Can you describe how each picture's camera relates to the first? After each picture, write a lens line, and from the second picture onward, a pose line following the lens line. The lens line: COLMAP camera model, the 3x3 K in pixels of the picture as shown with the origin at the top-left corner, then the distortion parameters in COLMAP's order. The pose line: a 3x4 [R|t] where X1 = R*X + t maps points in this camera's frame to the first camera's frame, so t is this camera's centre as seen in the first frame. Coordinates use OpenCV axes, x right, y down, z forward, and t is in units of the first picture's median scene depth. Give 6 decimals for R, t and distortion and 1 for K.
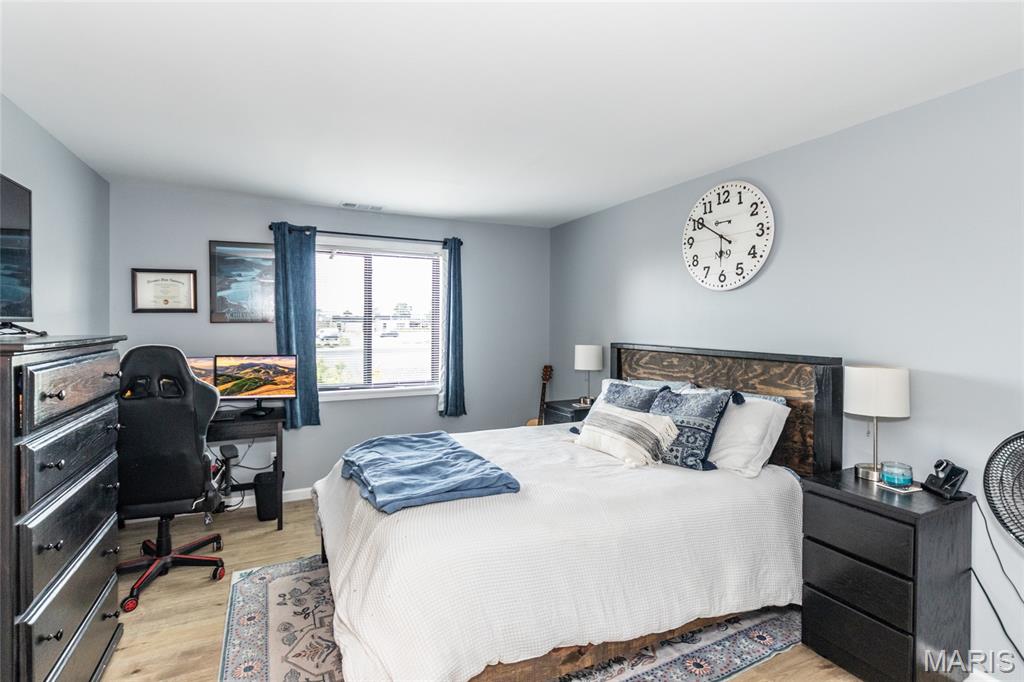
lens RADIAL K [[487.7, 0, 513.7], [0, 487.7, 328.9], [0, 0, 1]] dist [-0.000766, -0.000978]
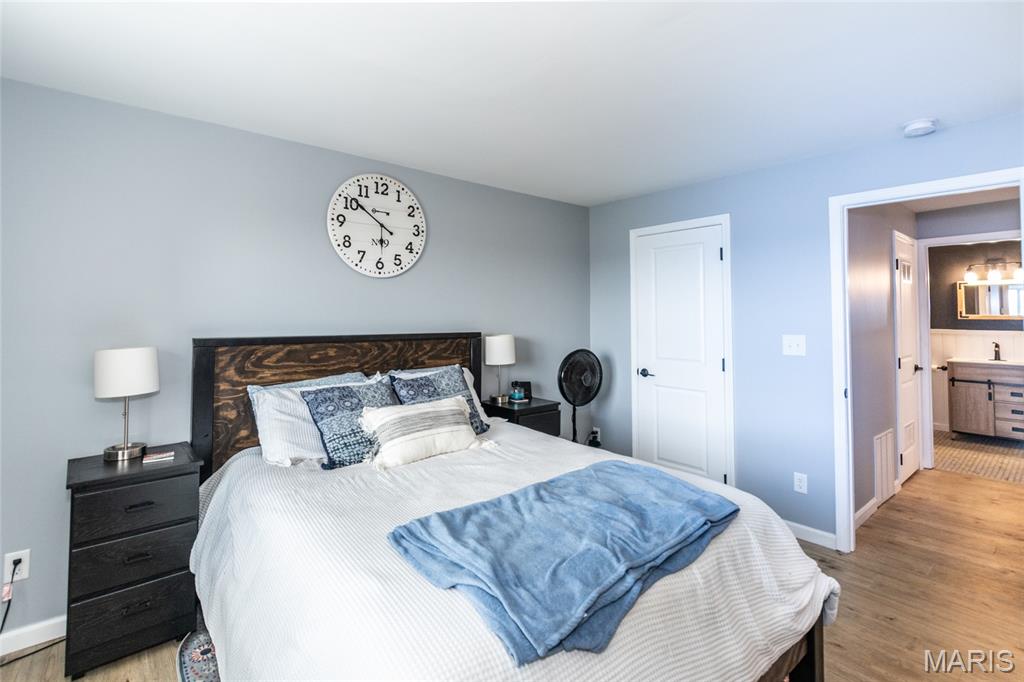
lens RADIAL K [[482.8, 0, 514.0], [0, 482.8, 301.4], [0, 0, 1]] dist [0.000132, -0.000224]
pose [[-0.255268, 0.021354, 0.966635, -0.607599], [0.007993, 0.999769, -0.019975, -0.004433], [-0.966837, 0.002627, -0.255379, 0.941905]]
